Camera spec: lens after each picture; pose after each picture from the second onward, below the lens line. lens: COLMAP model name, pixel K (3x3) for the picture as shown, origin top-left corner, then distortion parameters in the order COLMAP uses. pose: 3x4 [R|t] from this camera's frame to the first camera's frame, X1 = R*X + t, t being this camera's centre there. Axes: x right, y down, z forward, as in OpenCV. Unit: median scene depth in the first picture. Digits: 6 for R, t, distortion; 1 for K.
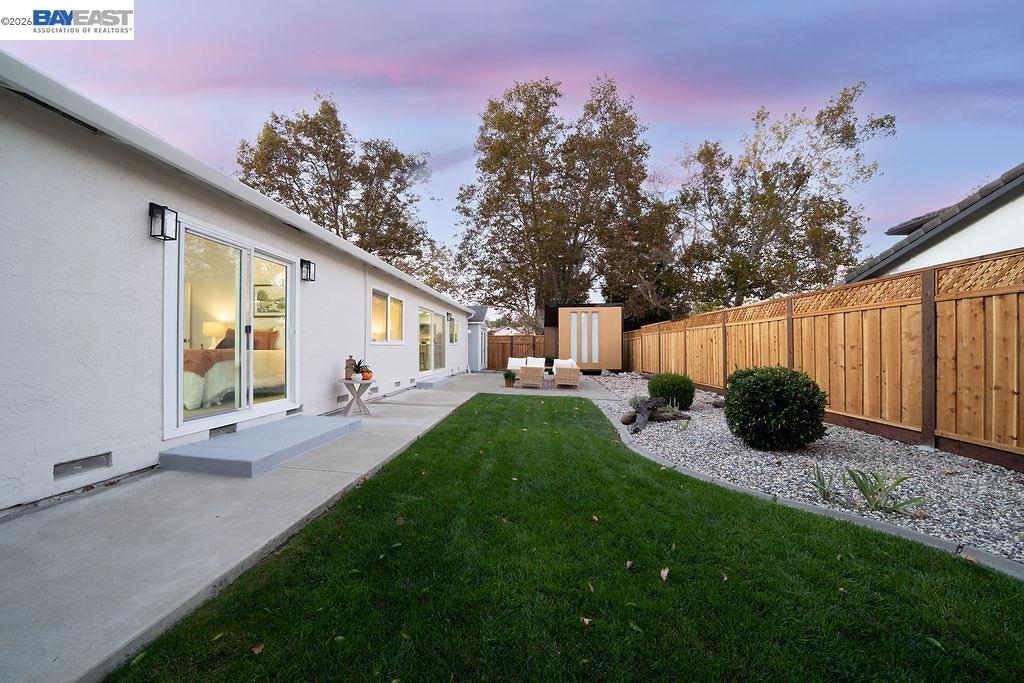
lens RADIAL K [[359.8, 0, 505.5], [0, 359.8, 342.4], [0, 0, 1]] dist [-0.012503, 0.000075]
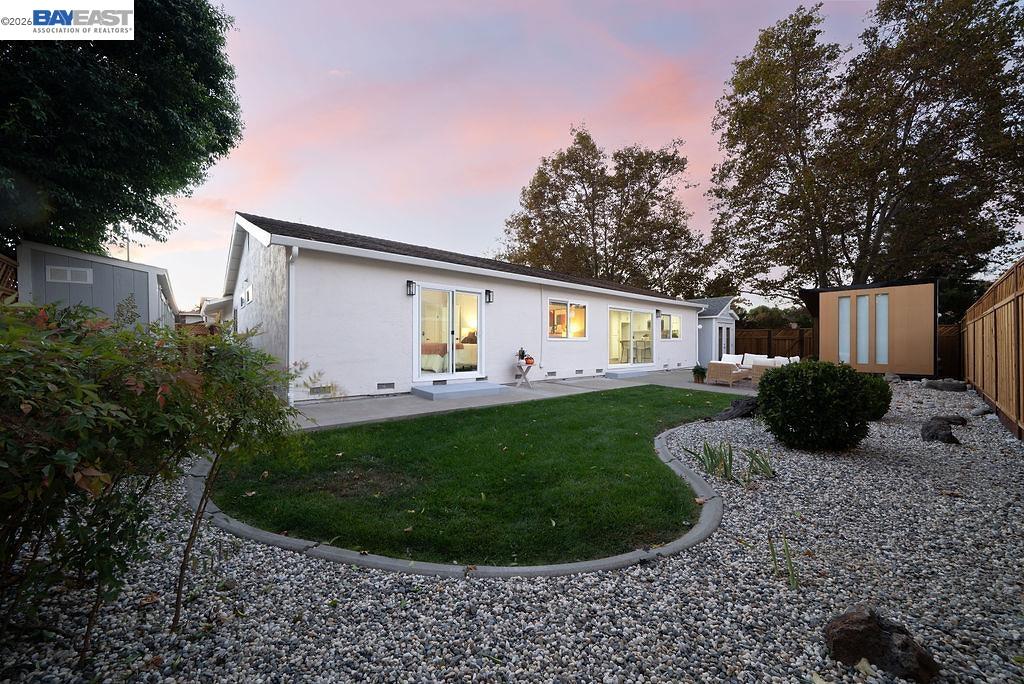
lens RADIAL K [[362.4, 0, 510.7], [0, 362.4, 345.2], [0, 0, 1]] dist [0.000444, 0.000039]
pose [[0.736596, 0.003777, -0.676322, 0.162496], [0.008261, 0.999860, 0.014580, 0.000730], [0.676282, -0.016327, 0.736462, -0.045162]]
